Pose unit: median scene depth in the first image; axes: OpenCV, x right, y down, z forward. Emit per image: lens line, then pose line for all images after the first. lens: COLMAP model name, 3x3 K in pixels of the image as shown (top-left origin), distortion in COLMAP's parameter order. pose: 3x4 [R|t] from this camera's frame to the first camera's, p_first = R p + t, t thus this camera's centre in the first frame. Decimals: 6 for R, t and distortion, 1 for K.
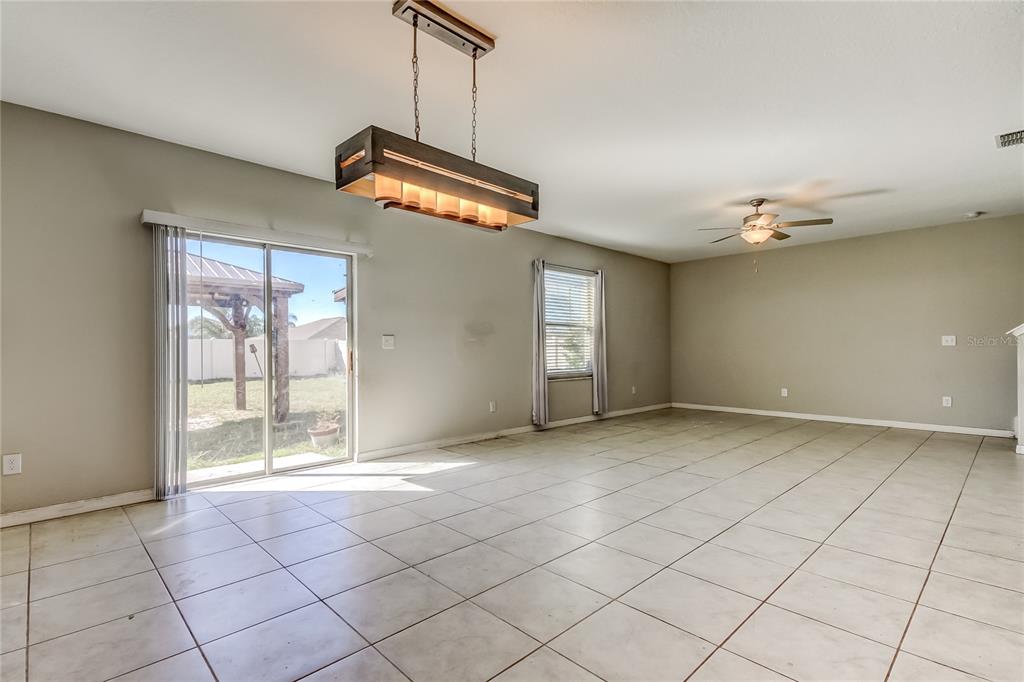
lens RADIAL K [[495.6, 0, 510.7], [0, 495.6, 345.4], [0, 0, 1]] dist [0.001443, 0.016607]
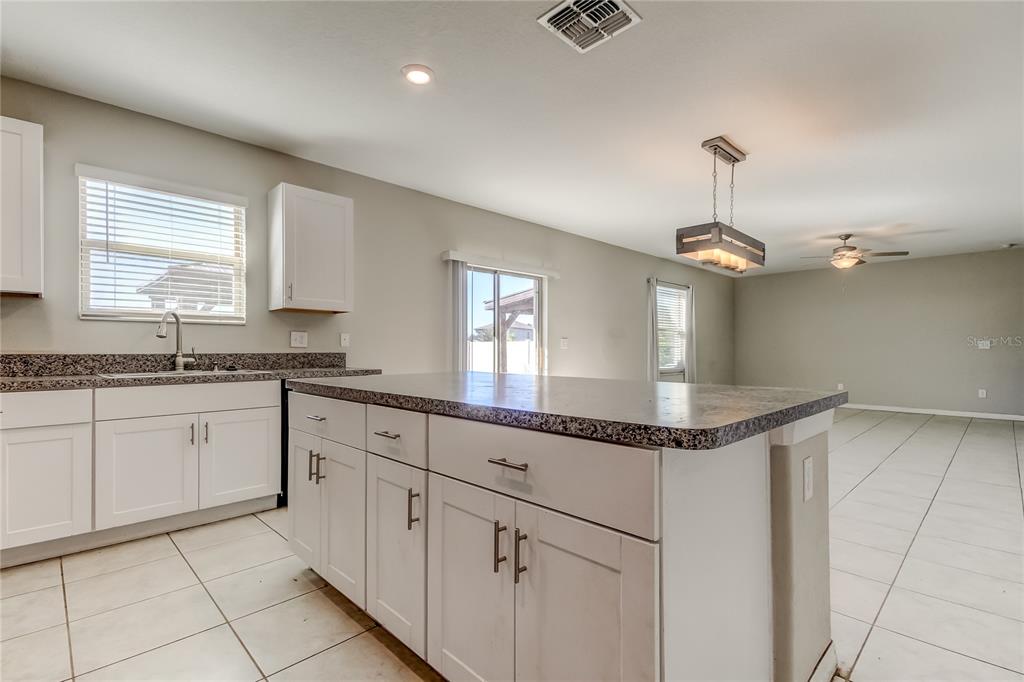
lens RADIAL K [[488.6, 0, 510.8], [0, 488.6, 348.7], [0, 0, 1]] dist [0.019526, -0.000092]
pose [[0.999922, 0.006083, 0.010940, -0.383623], [-0.006137, 0.999969, 0.004925, 0.001261], [-0.010910, -0.004992, 0.999928, -0.273378]]
